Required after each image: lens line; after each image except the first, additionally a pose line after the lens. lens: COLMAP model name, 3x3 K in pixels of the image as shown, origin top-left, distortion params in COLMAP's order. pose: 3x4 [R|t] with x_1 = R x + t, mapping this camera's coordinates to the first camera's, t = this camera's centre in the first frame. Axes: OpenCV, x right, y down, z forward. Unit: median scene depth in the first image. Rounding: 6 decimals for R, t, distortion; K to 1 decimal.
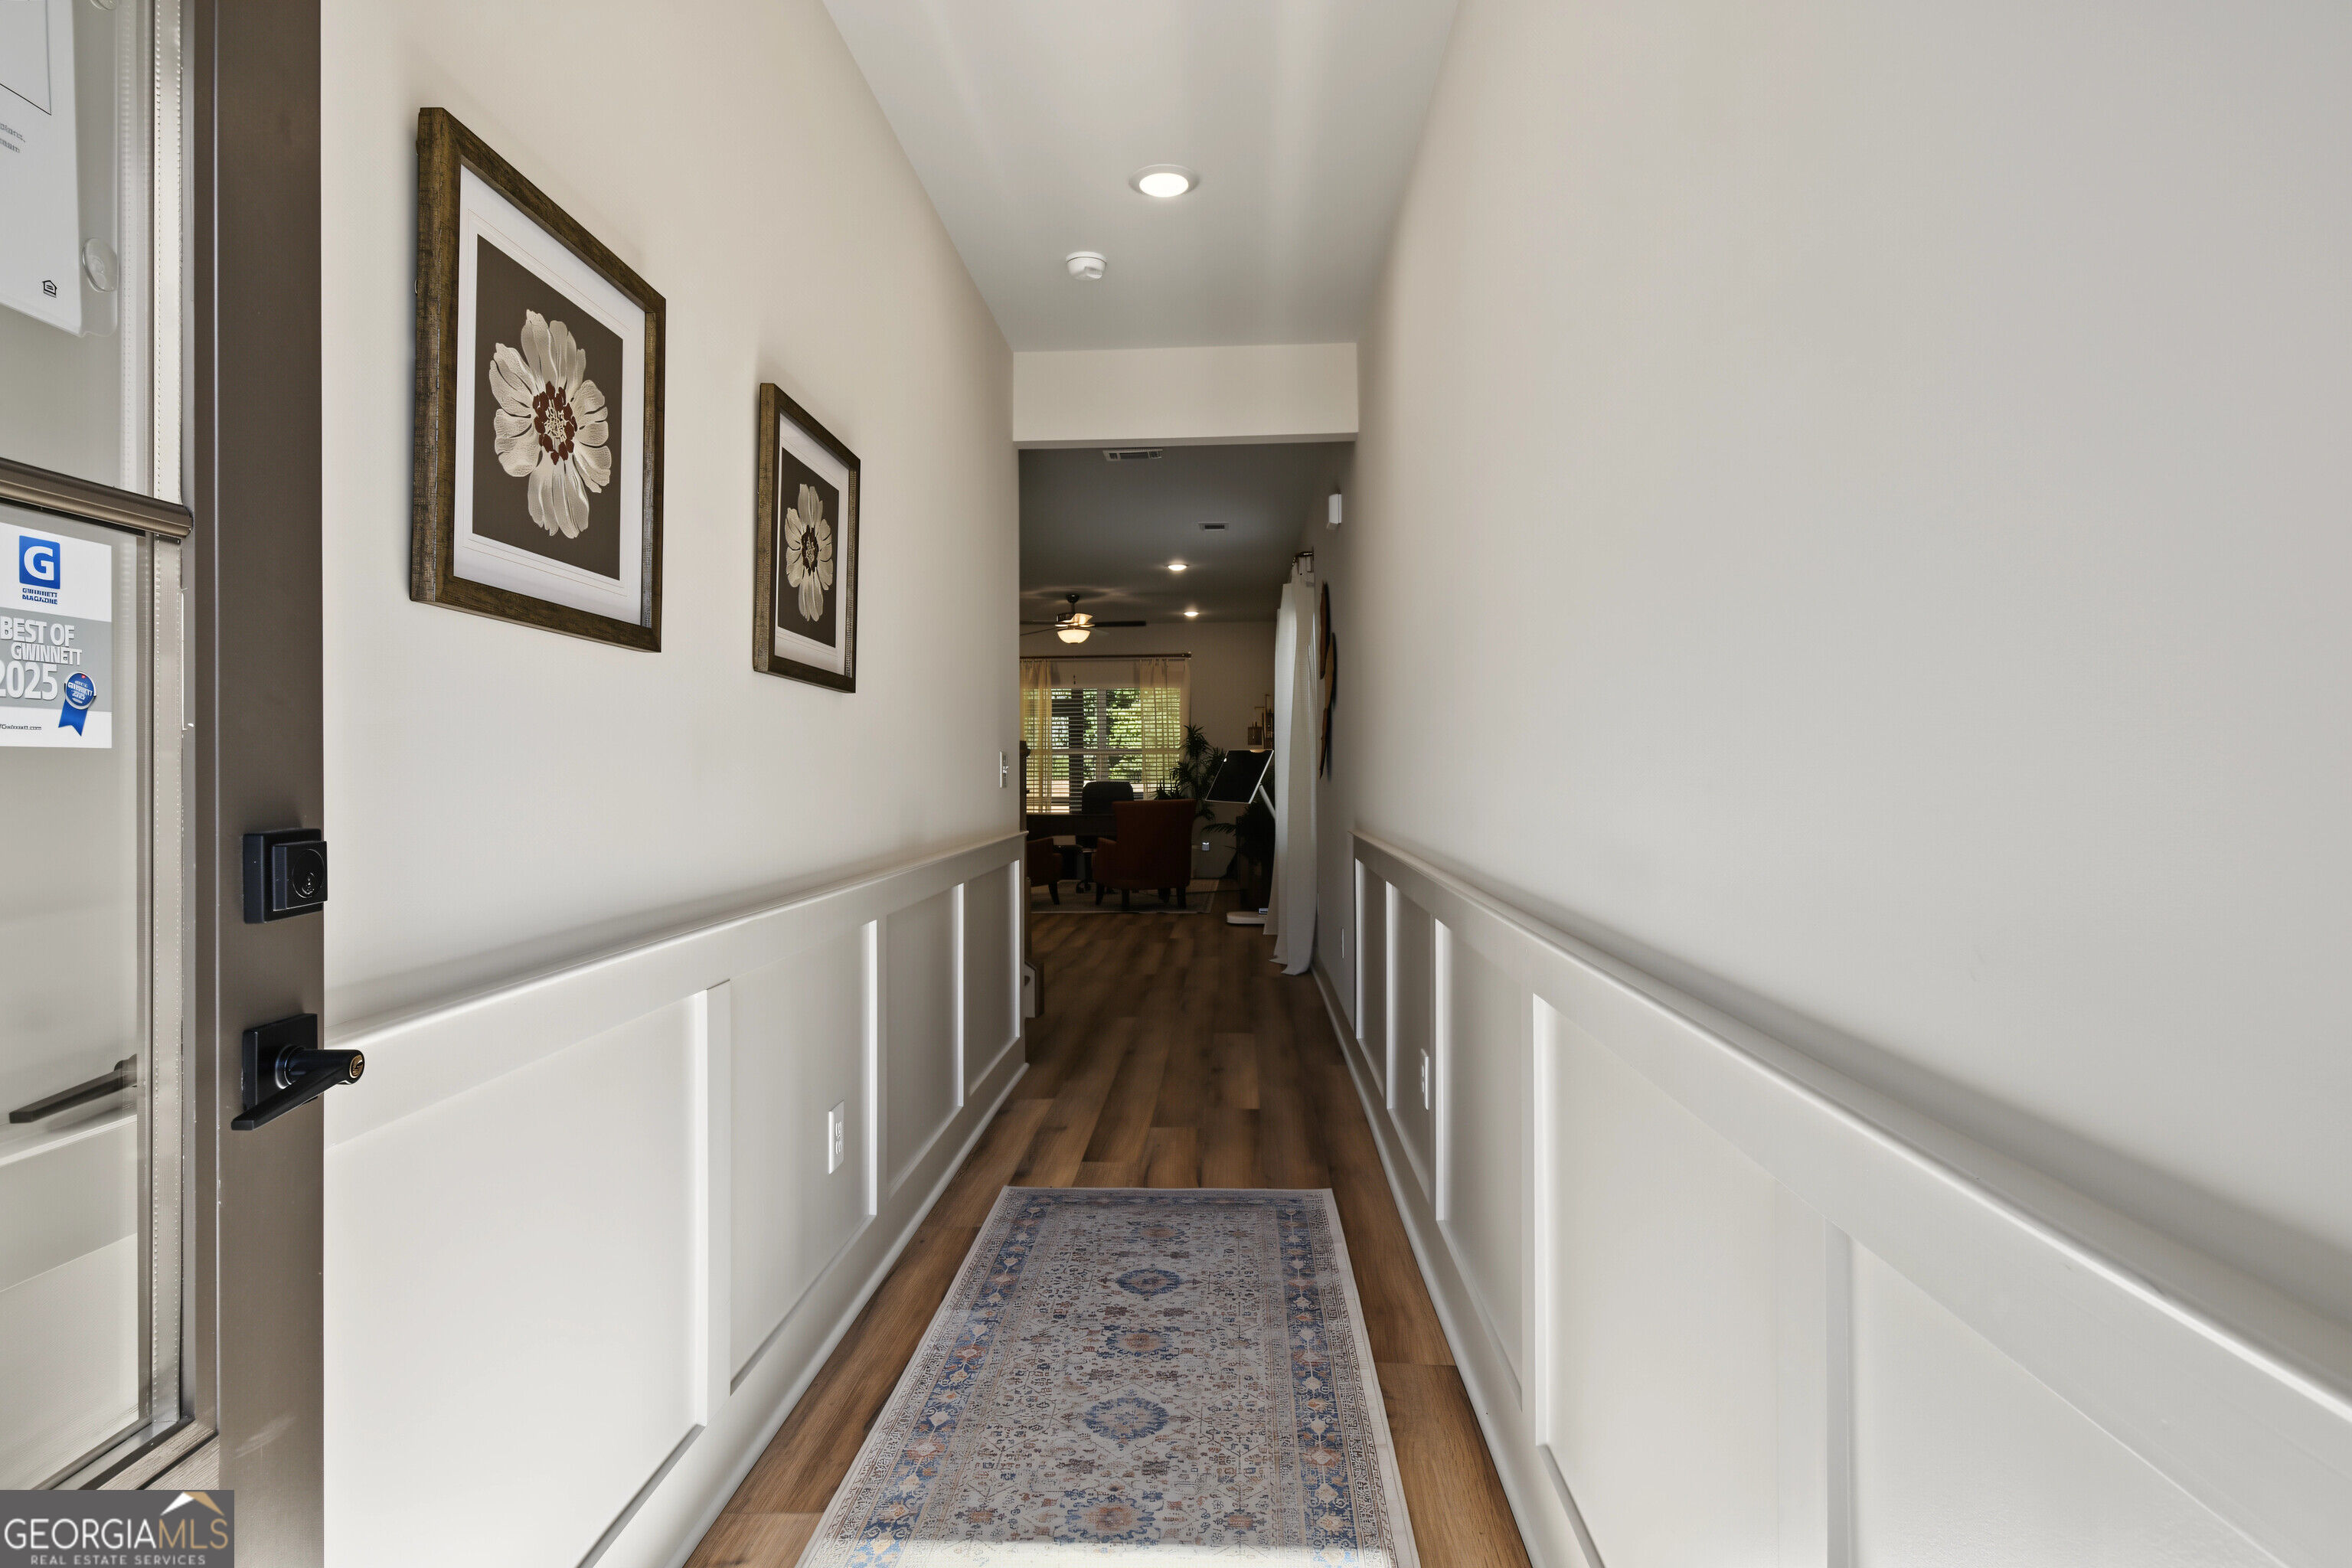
lens RADIAL K [[1252.3, 0, 1161.8], [0, 1252.3, 781.8], [0, 0, 1]] dist [0.000187, 0.000655]
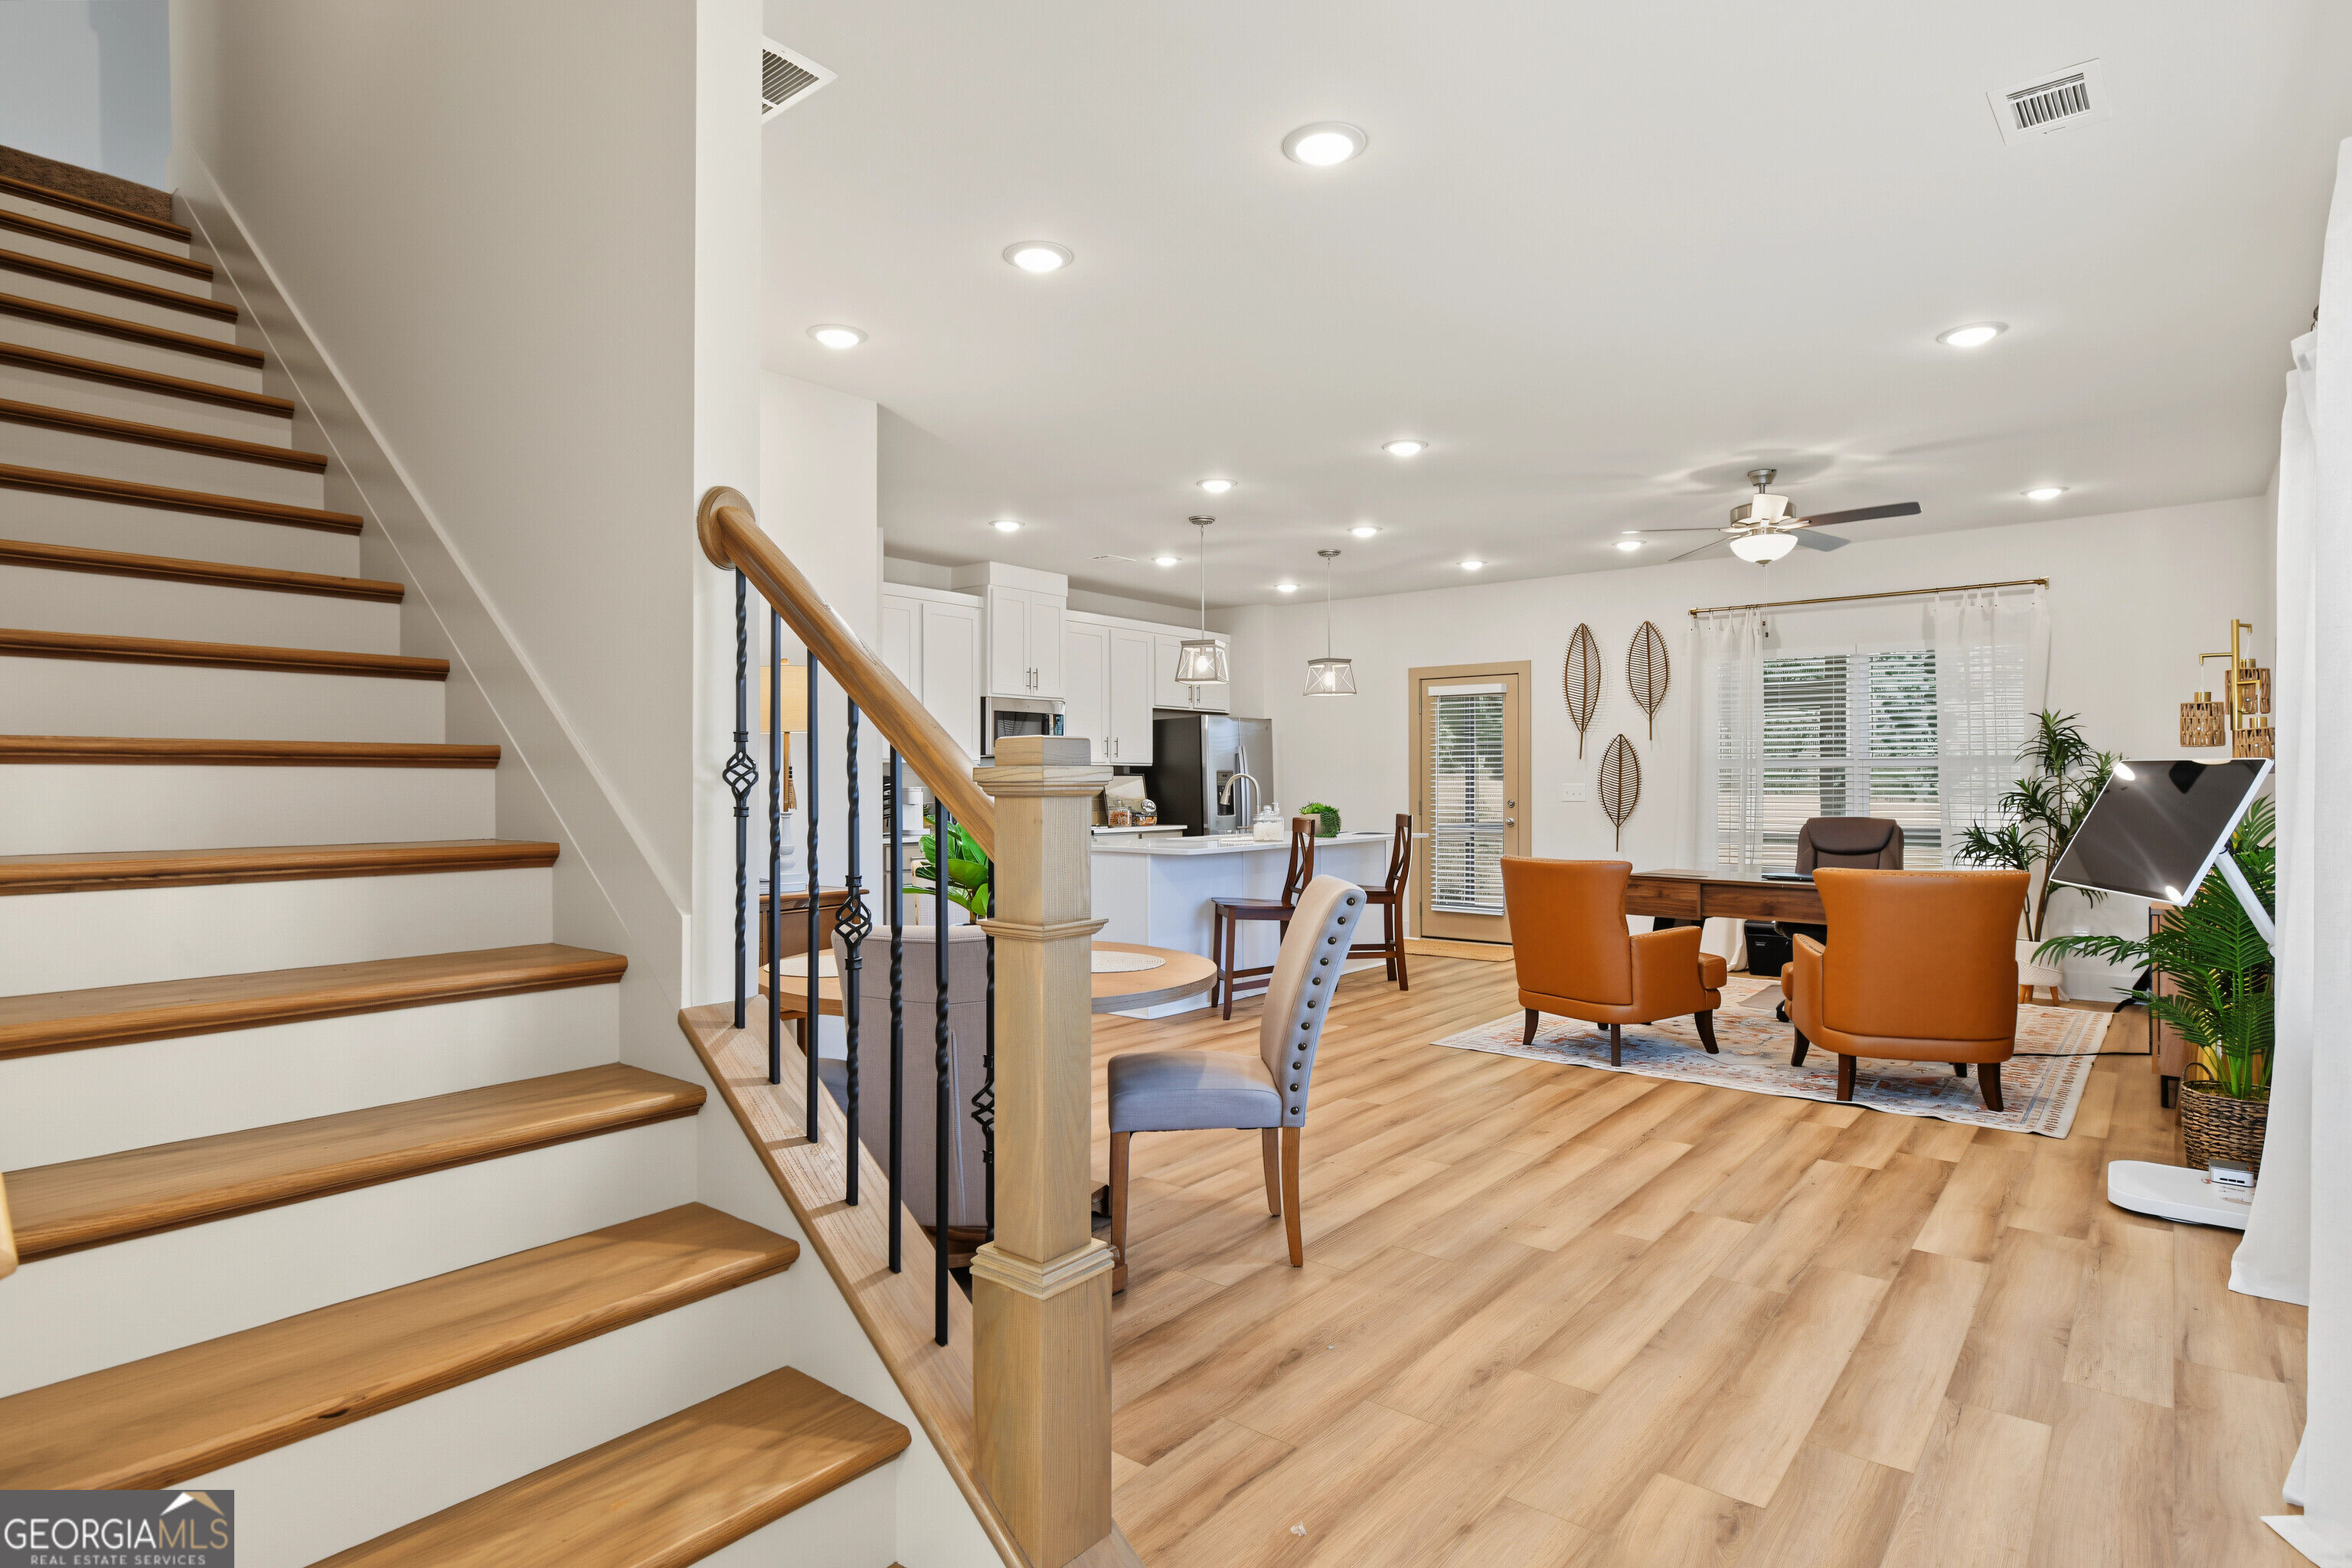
lens RADIAL K [[1252.3, 0, 1161.8], [0, 1252.3, 781.8], [0, 0, 1]] dist [0.000187, 0.000655]
pose [[0.811842, 0.002545, -0.583871, 0.038697], [-0.008086, 0.999944, -0.006884, -0.012330], [0.583821, 0.010310, 0.811817, 0.492549]]
